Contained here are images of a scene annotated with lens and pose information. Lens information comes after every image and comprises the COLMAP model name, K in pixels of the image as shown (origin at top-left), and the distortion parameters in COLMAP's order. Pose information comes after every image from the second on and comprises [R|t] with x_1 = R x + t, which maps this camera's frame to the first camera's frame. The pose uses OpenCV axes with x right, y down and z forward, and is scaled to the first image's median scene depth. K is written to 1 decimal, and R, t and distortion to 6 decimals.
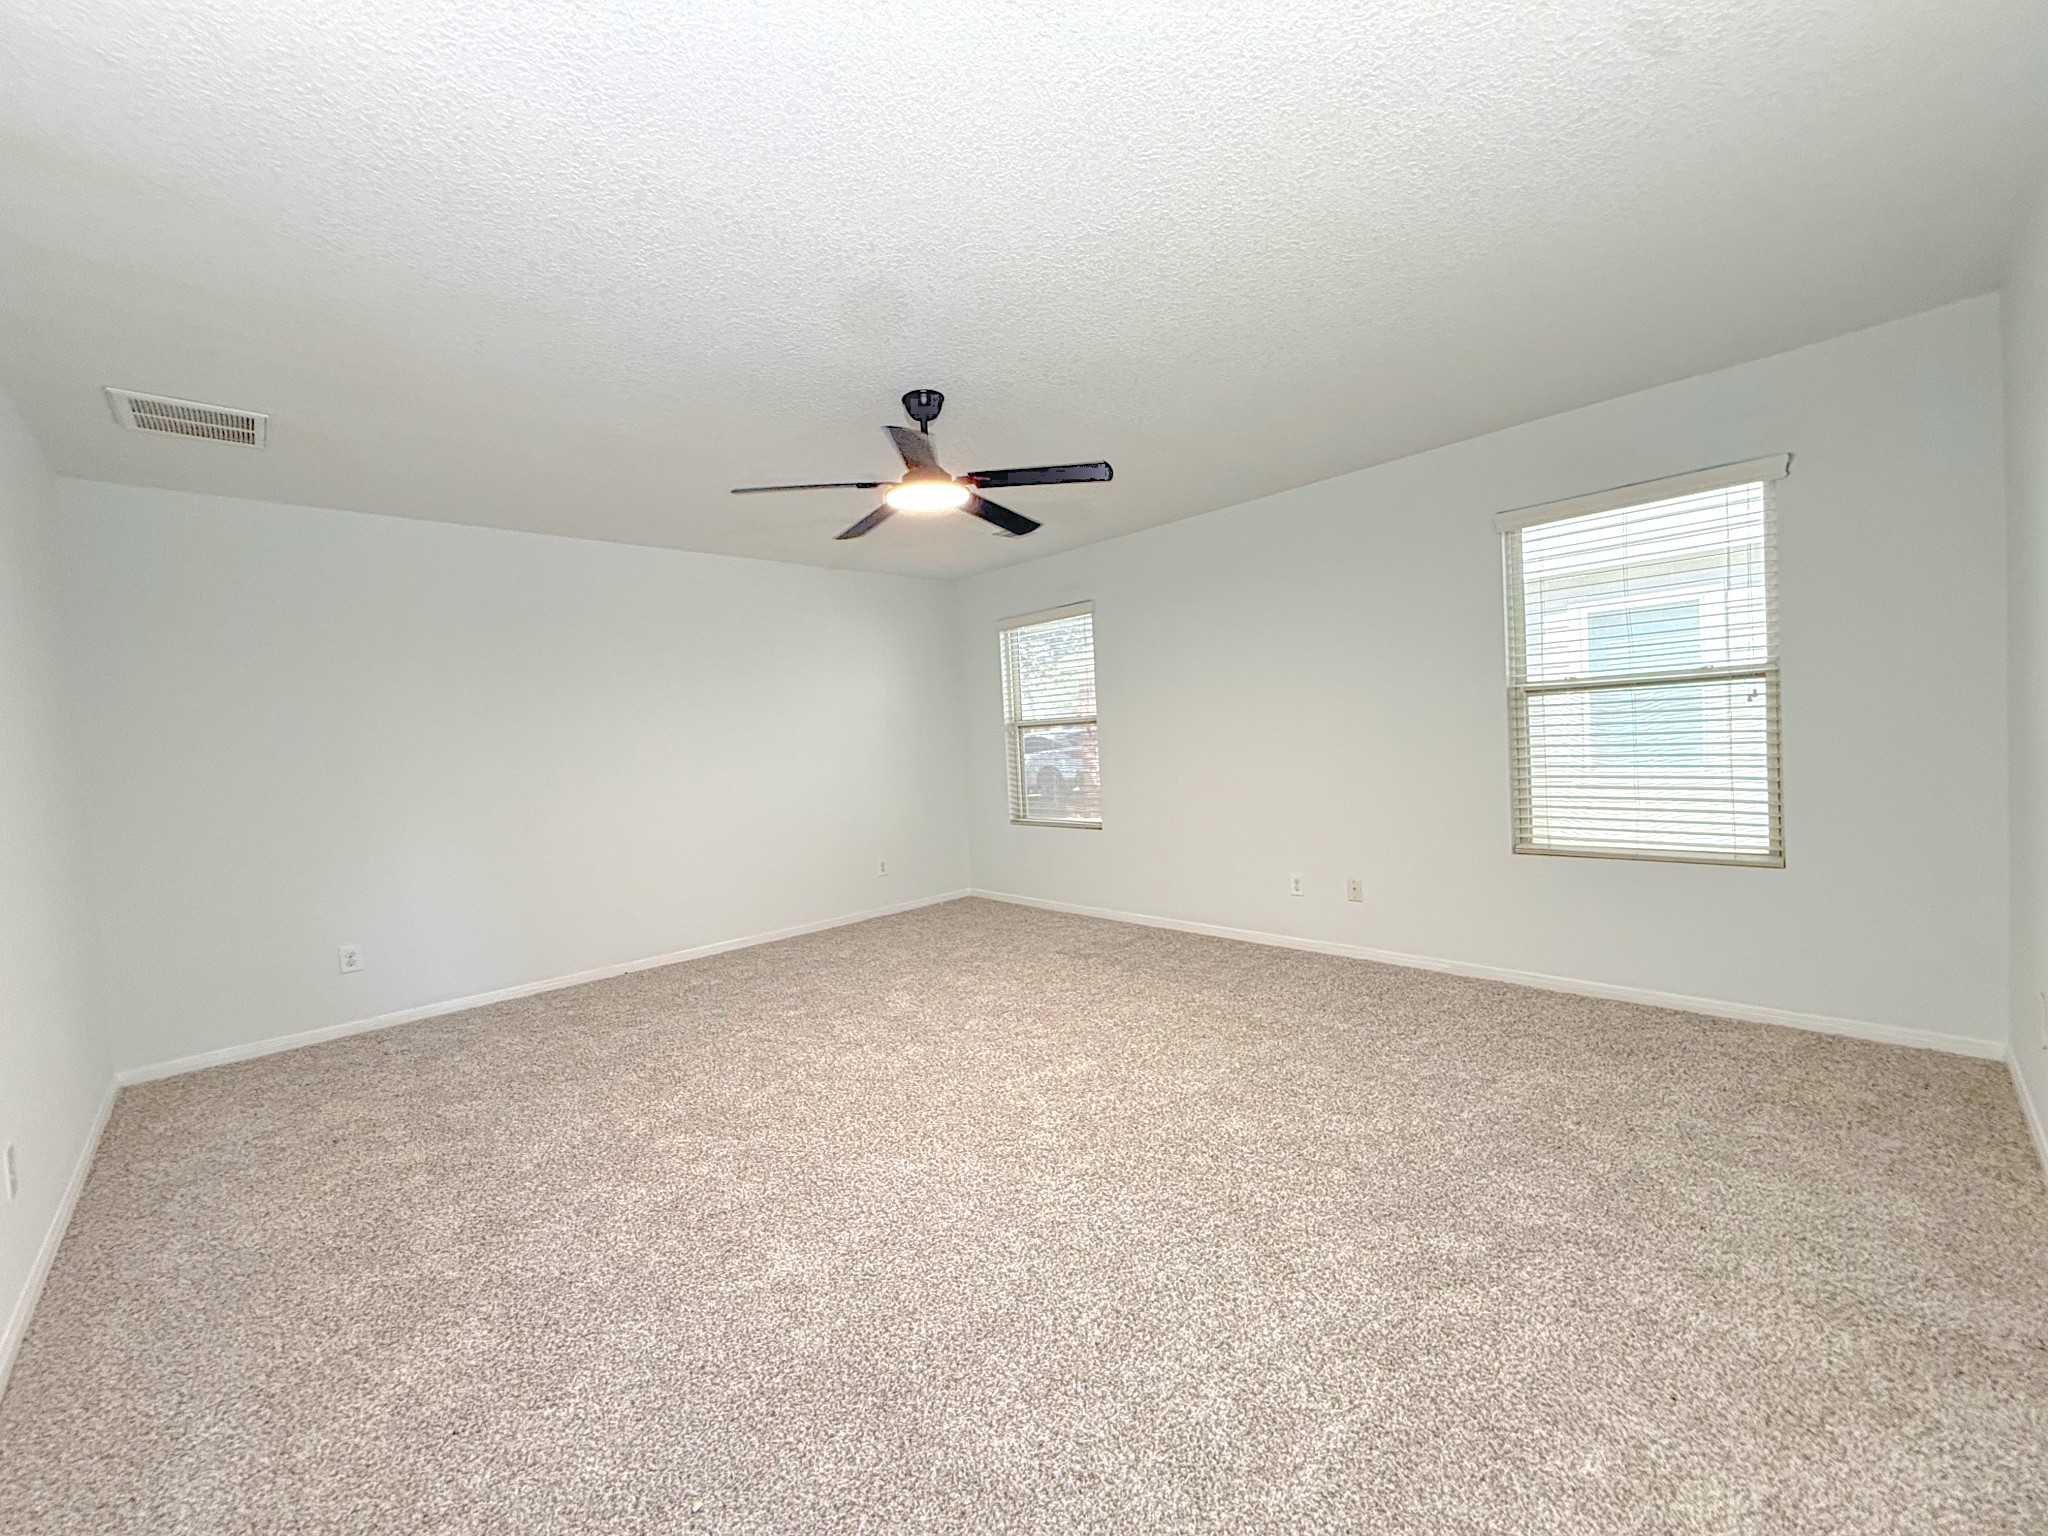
lens RADIAL K [[818.6, 0, 1014.4], [0, 818.6, 764.6], [0, 0, 1]] dist [-0.000916, 0.000584]
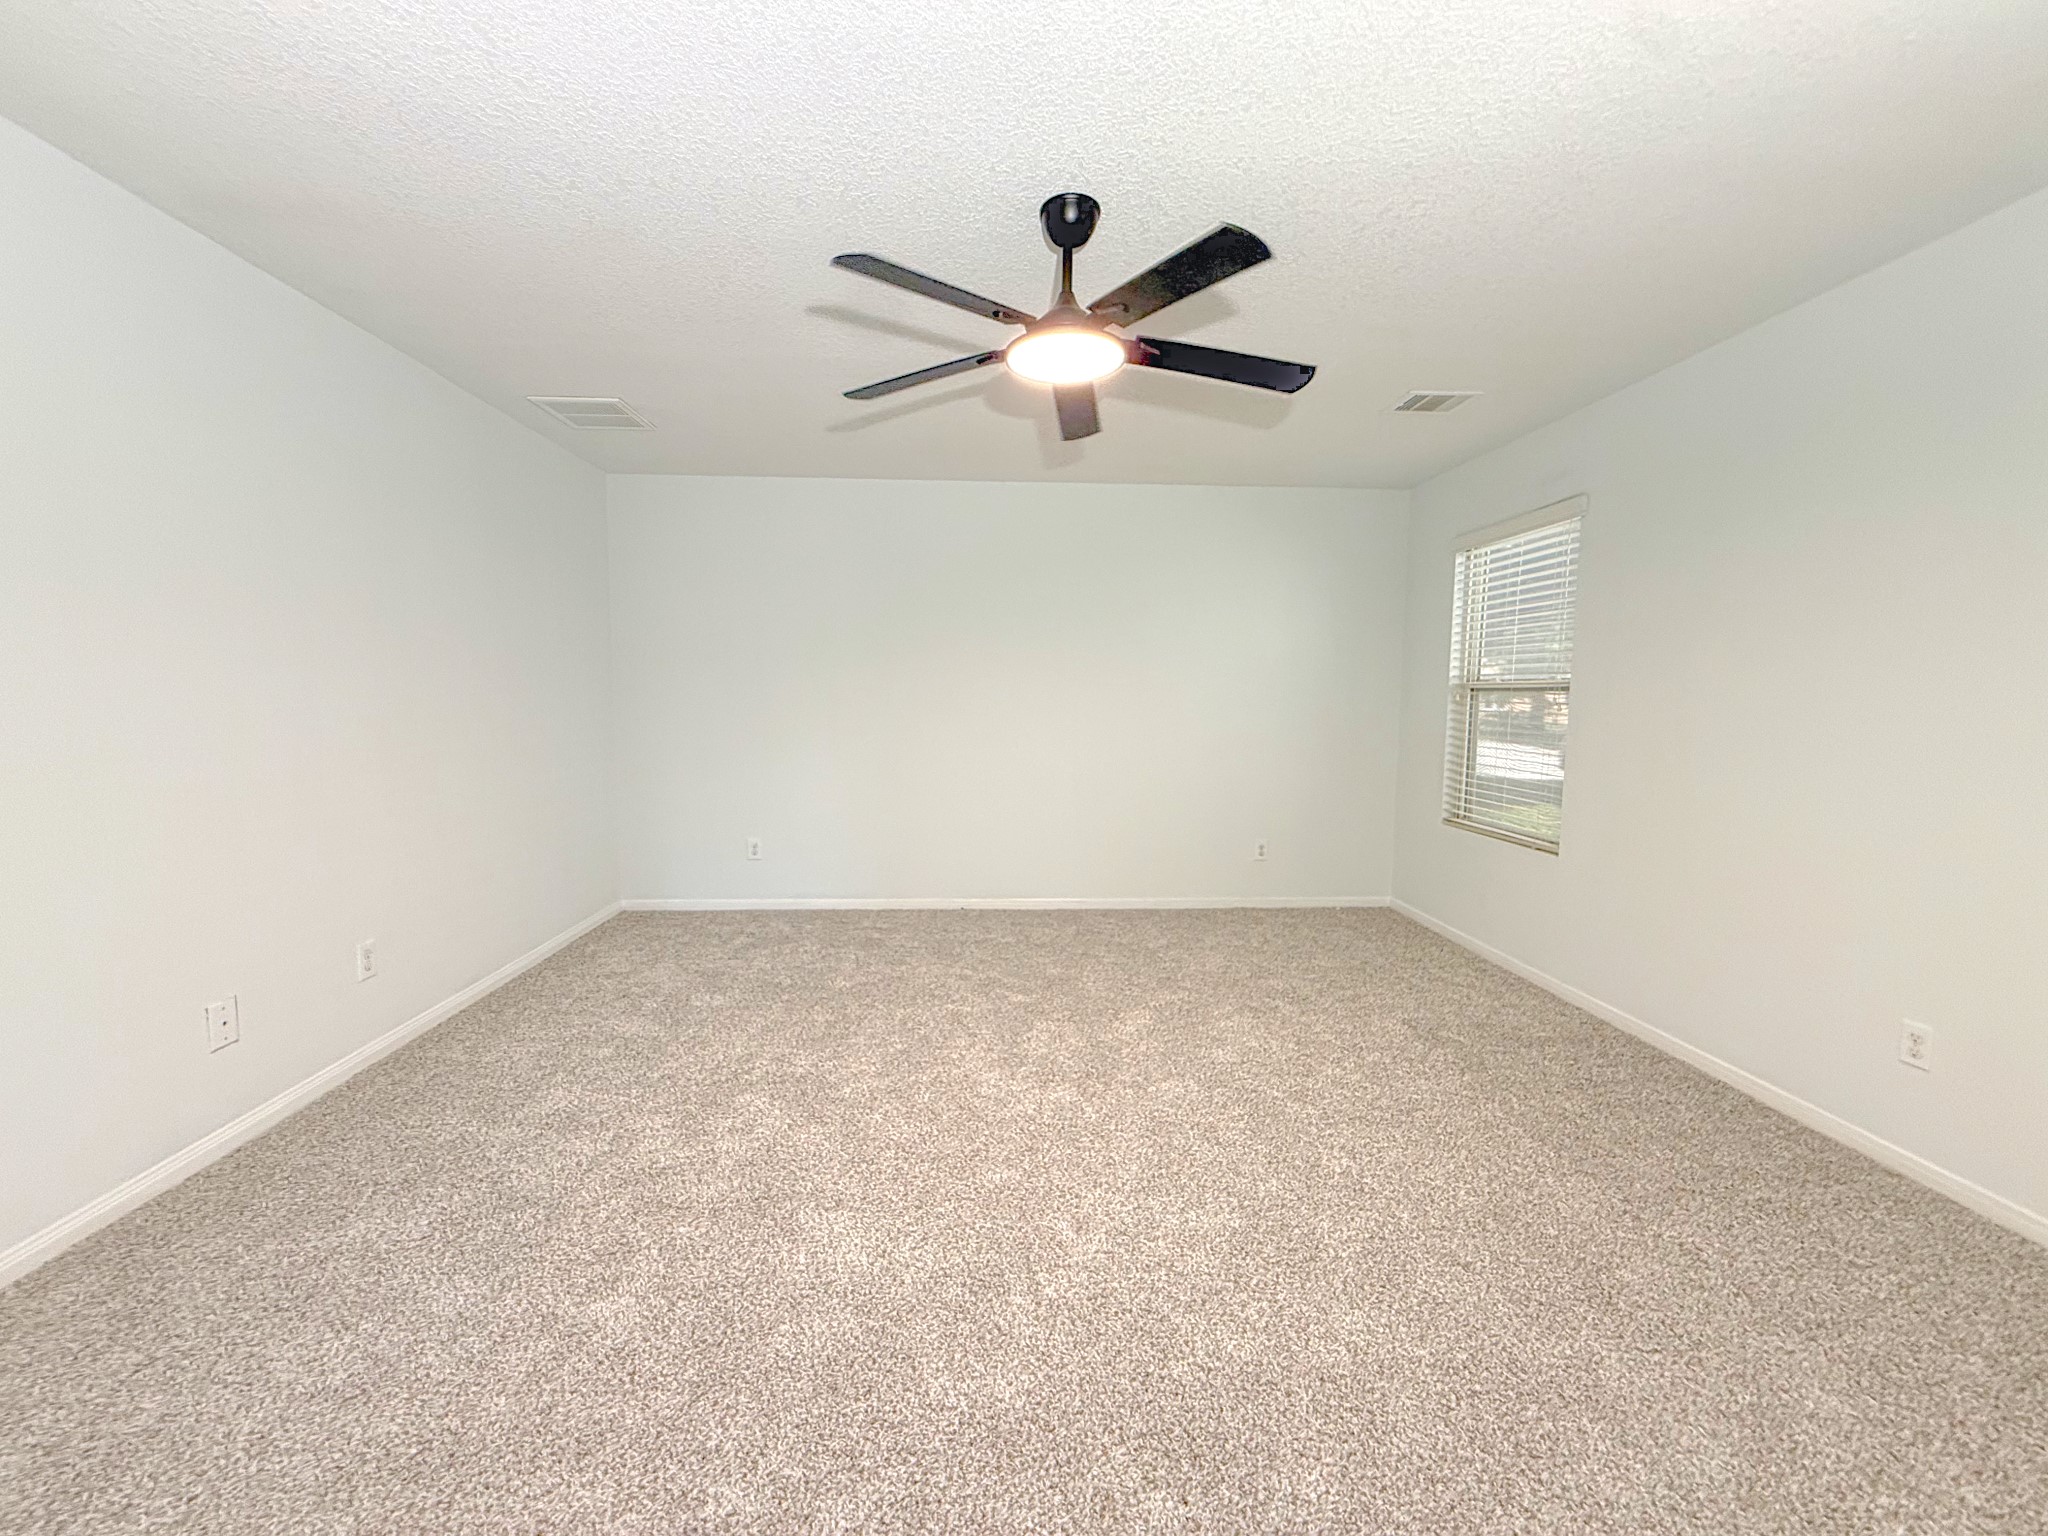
lens RADIAL K [[818.6, 0, 1023.8], [0, 818.6, 760.2], [0, 0, 1]] dist [-0.000916, 0.000584]
pose [[0.756690, 0.109335, -0.644566, 0.293352], [-0.069734, 0.993790, 0.086708, -0.032778], [0.650044, -0.020663, 0.759616, 0.351850]]
